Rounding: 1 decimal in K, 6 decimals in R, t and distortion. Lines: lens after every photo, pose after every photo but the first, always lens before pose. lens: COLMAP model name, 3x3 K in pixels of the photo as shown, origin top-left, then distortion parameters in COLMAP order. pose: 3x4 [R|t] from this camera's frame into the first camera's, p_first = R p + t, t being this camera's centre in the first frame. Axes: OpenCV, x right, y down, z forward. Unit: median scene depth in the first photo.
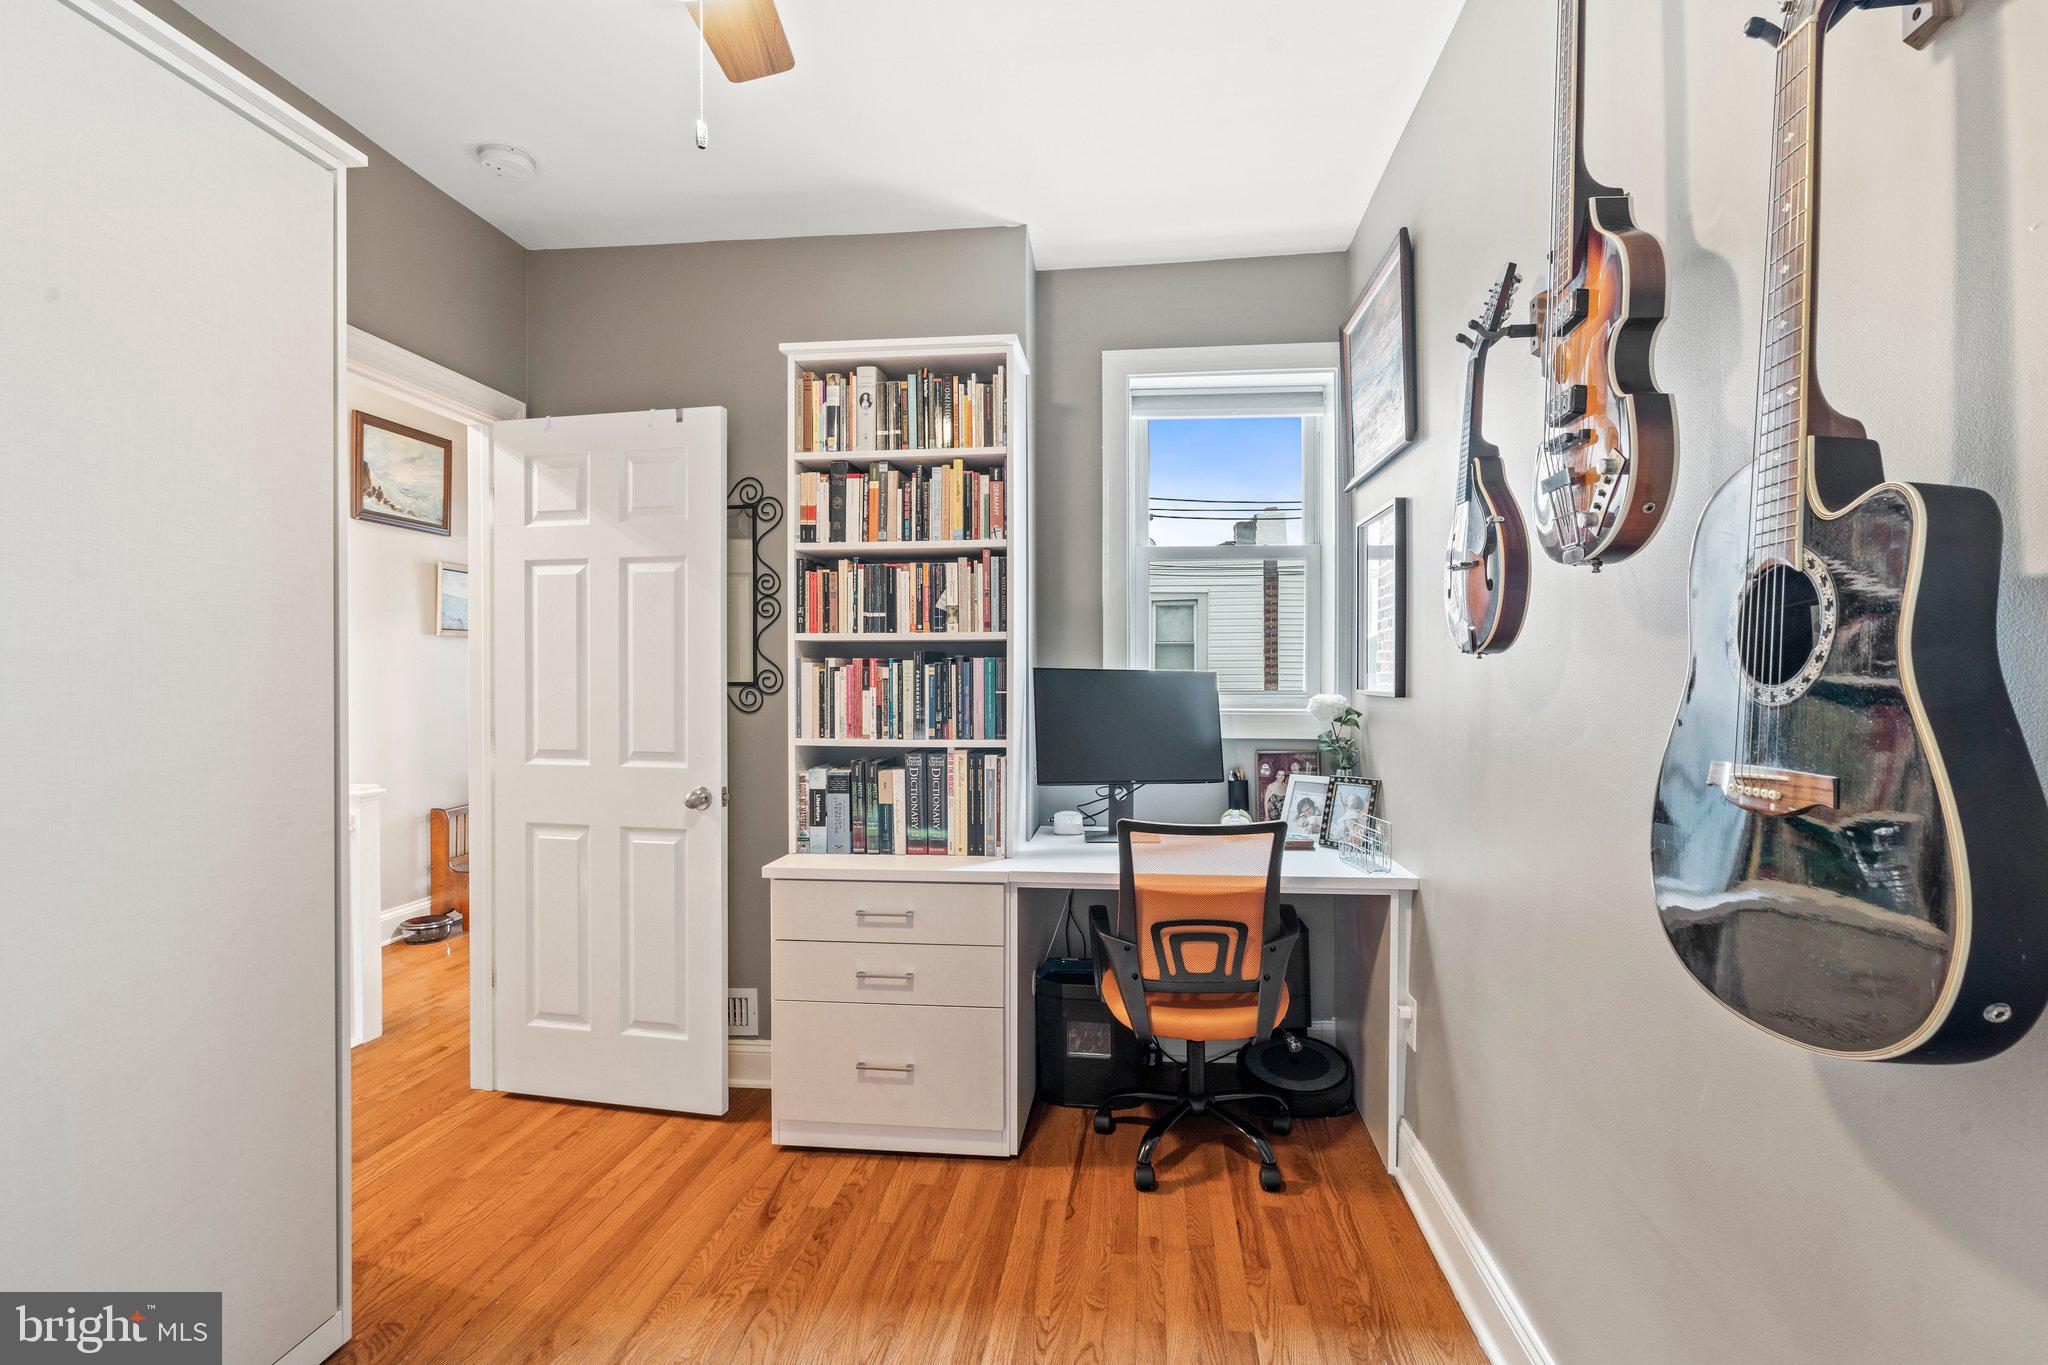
lens RADIAL K [[925.7, 0, 1031.2], [0, 925.7, 678.8], [0, 0, 1]] dist [-0.000400, -0.000027]
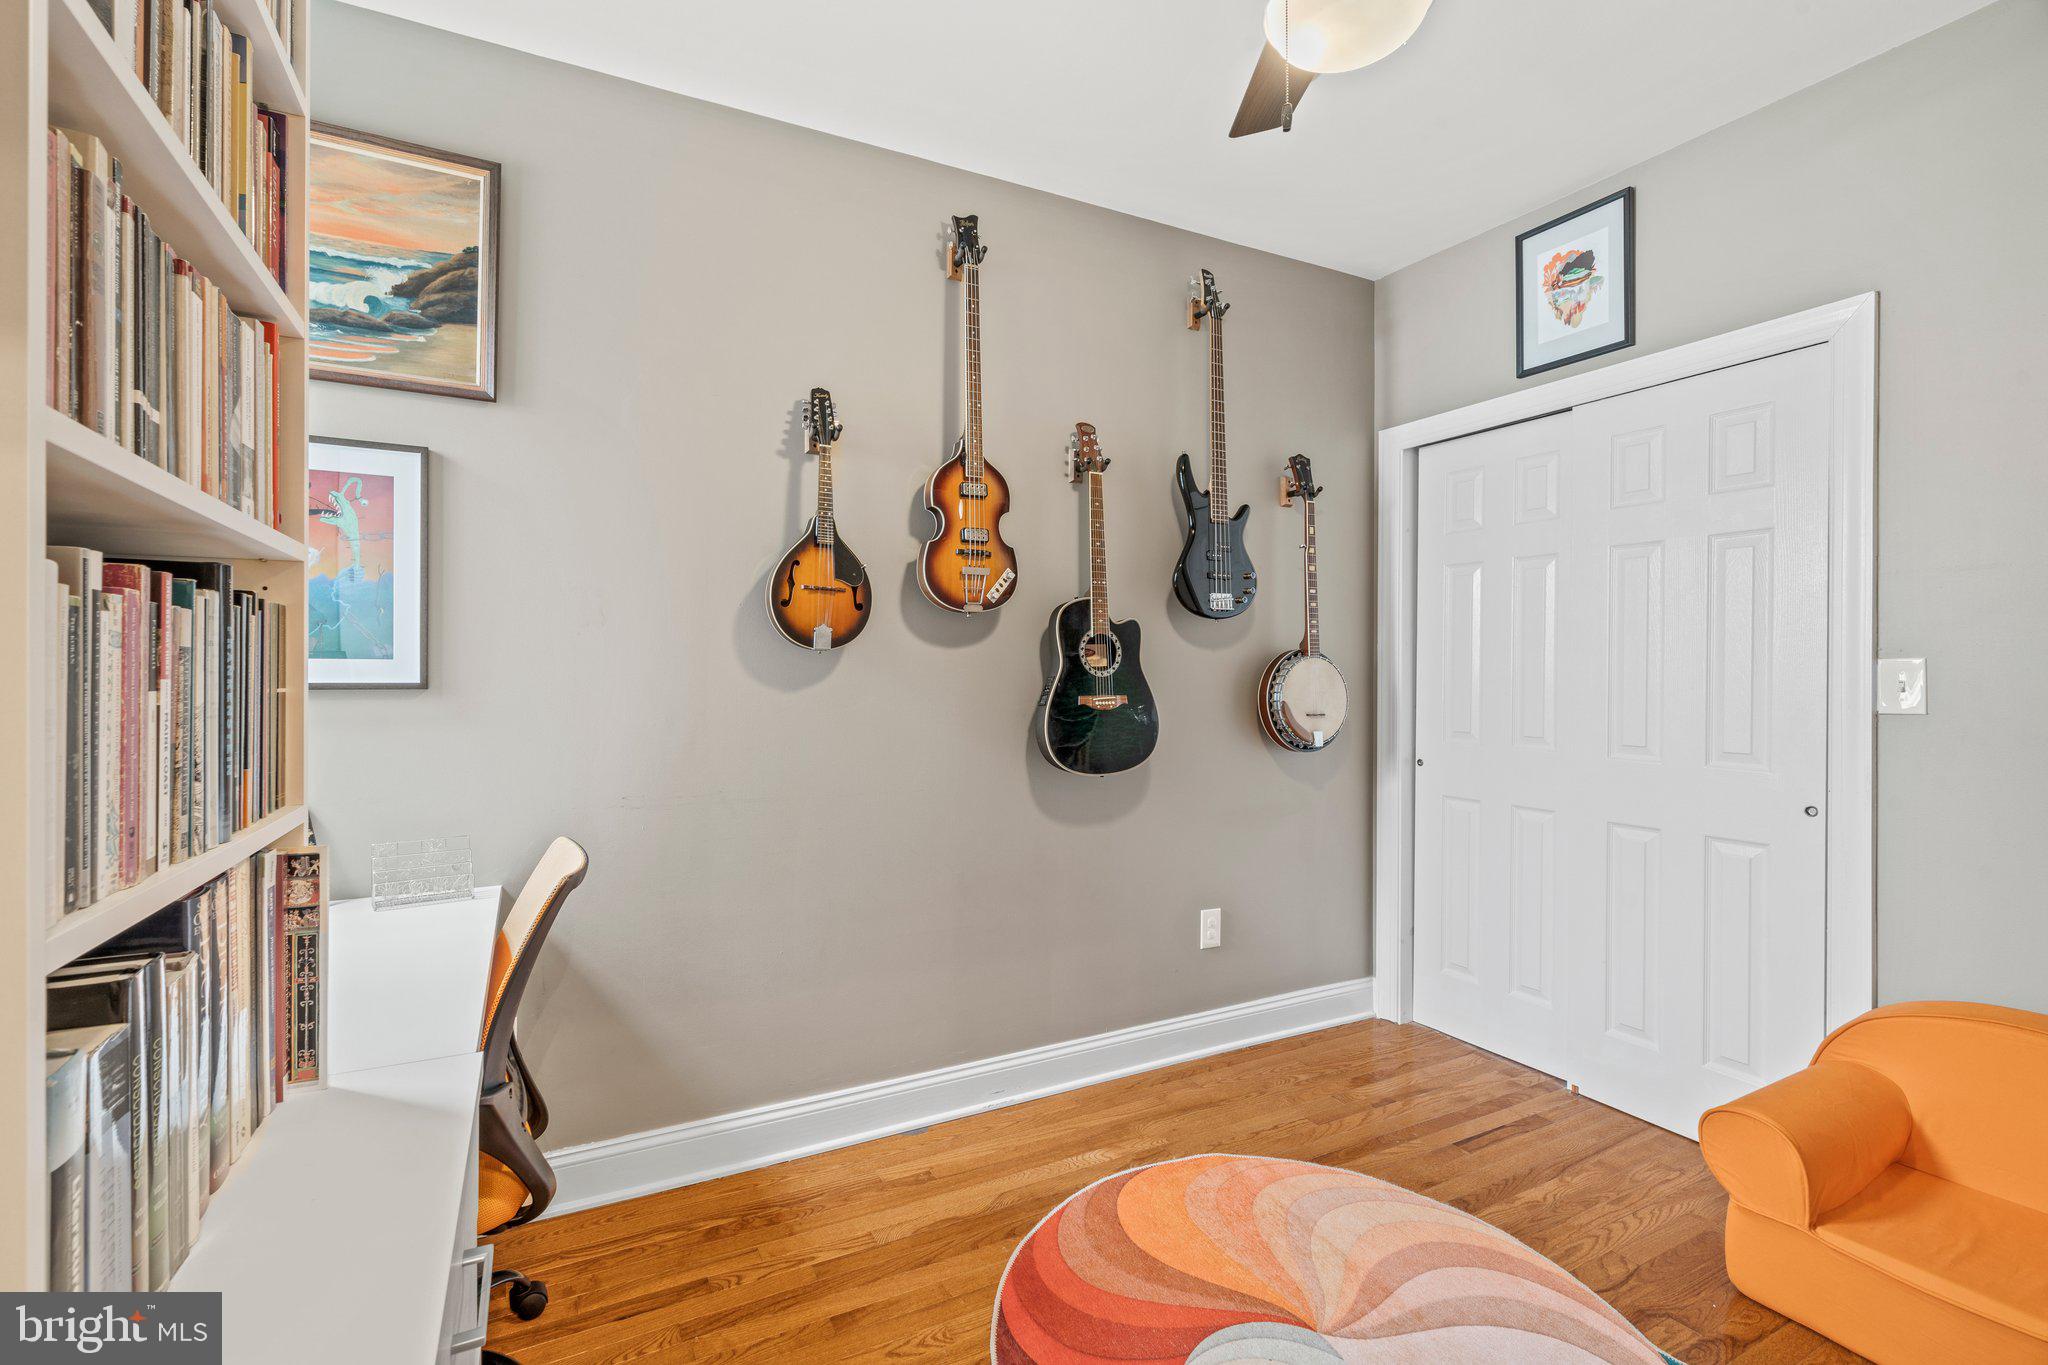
lens RADIAL K [[925.7, 0, 1031.2], [0, 925.7, 678.8], [0, 0, 1]] dist [-0.000400, -0.000027]
pose [[-0.573351, -0.001432, 0.819309, -0.734586], [0.001242, 0.999996, 0.002617, 0.011311], [-0.819309, 0.002518, -0.573347, 1.290844]]
